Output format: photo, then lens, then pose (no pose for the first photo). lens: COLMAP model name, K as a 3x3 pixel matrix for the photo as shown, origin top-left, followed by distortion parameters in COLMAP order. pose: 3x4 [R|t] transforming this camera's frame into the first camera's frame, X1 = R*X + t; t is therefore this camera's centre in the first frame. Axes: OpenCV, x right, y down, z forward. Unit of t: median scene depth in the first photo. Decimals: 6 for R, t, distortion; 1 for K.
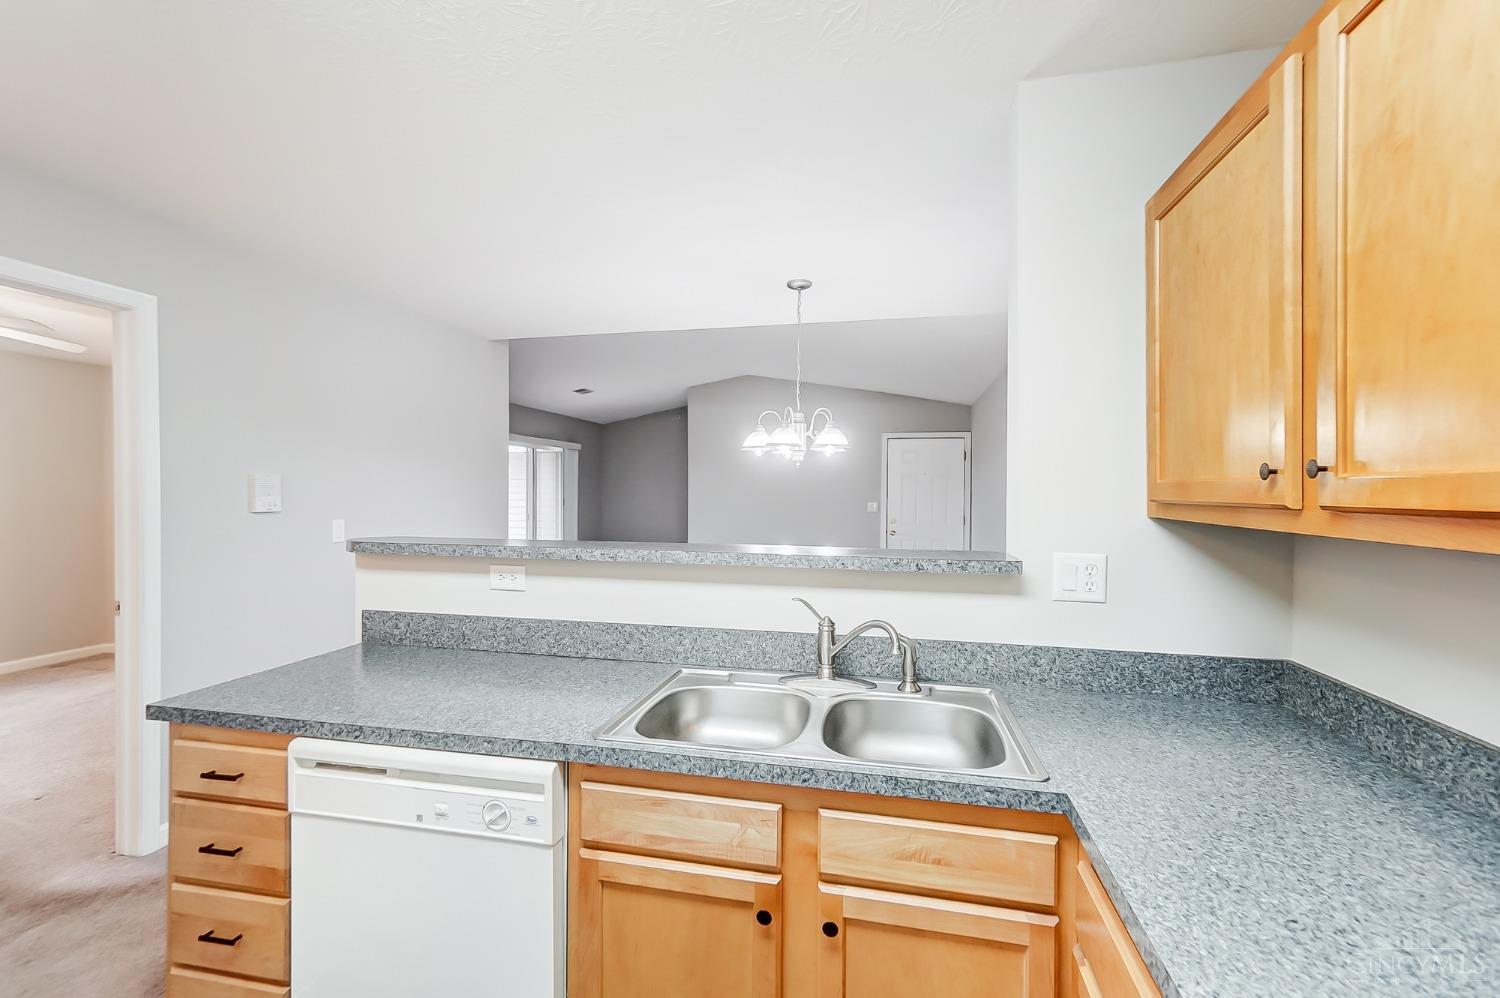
lens RADIAL K [[660.0, 0, 742.1], [0, 660.0, 492.9], [0, 0, 1]] dist [0.000637, 0.000142]
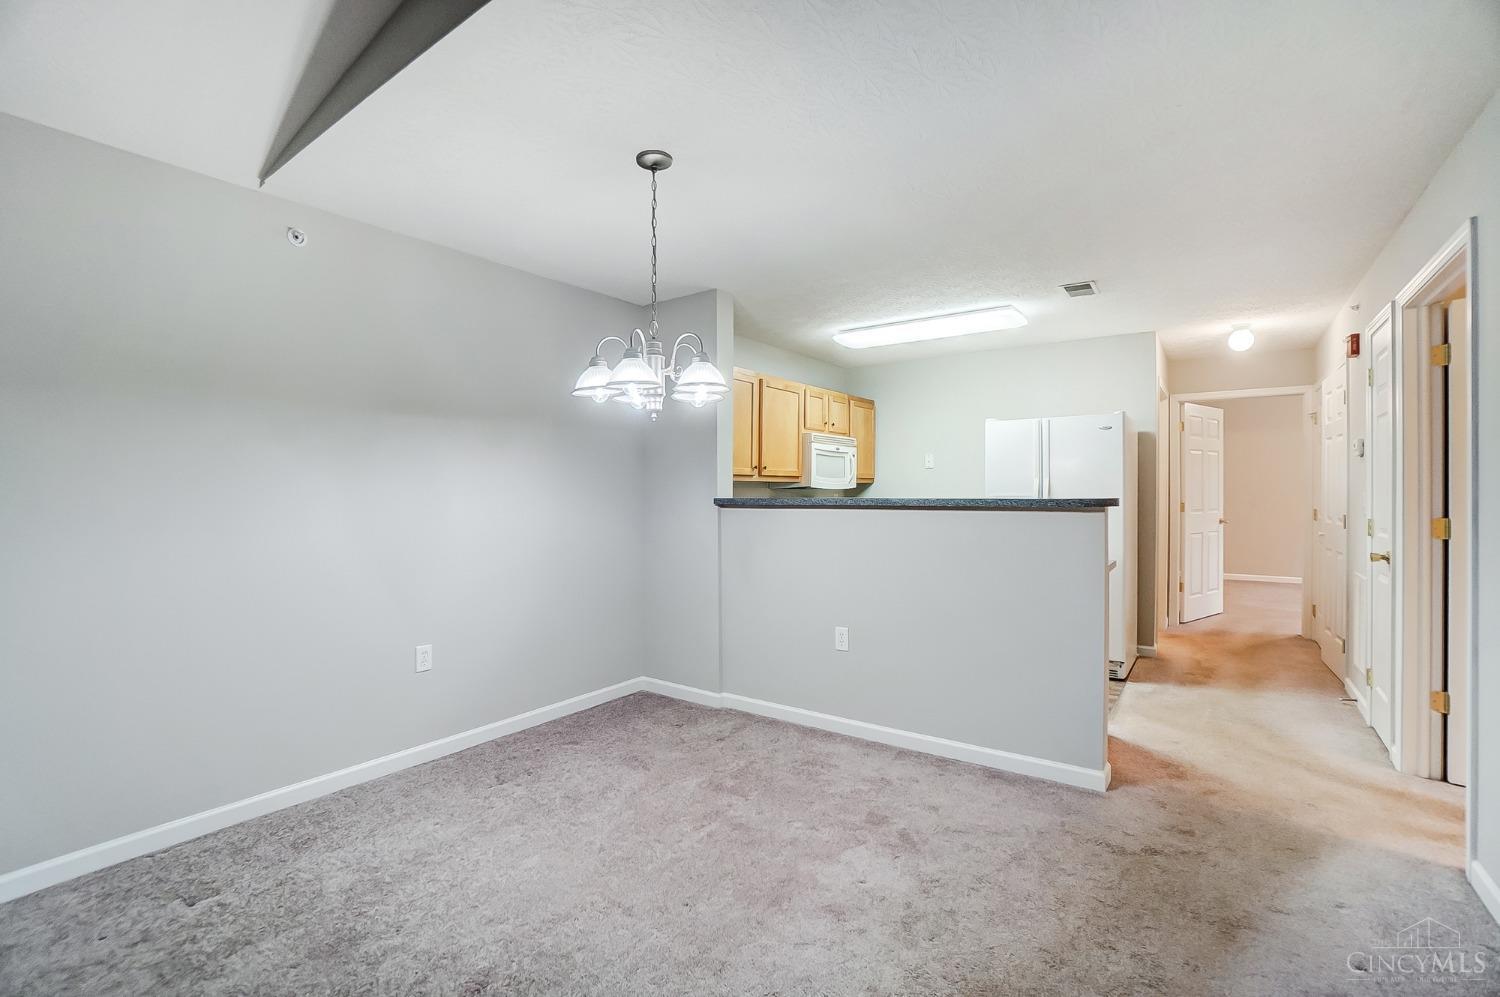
lens RADIAL K [[674.0, 0, 748.1], [0, 674.0, 491.8], [0, 0, 1]] dist [-0.030312, 0.000362]
pose [[-0.924090, -0.003206, 0.382160, -0.263515], [-0.000713, 0.999978, 0.006664, 0.031200], [-0.382173, 0.005886, -0.924072, 1.604384]]
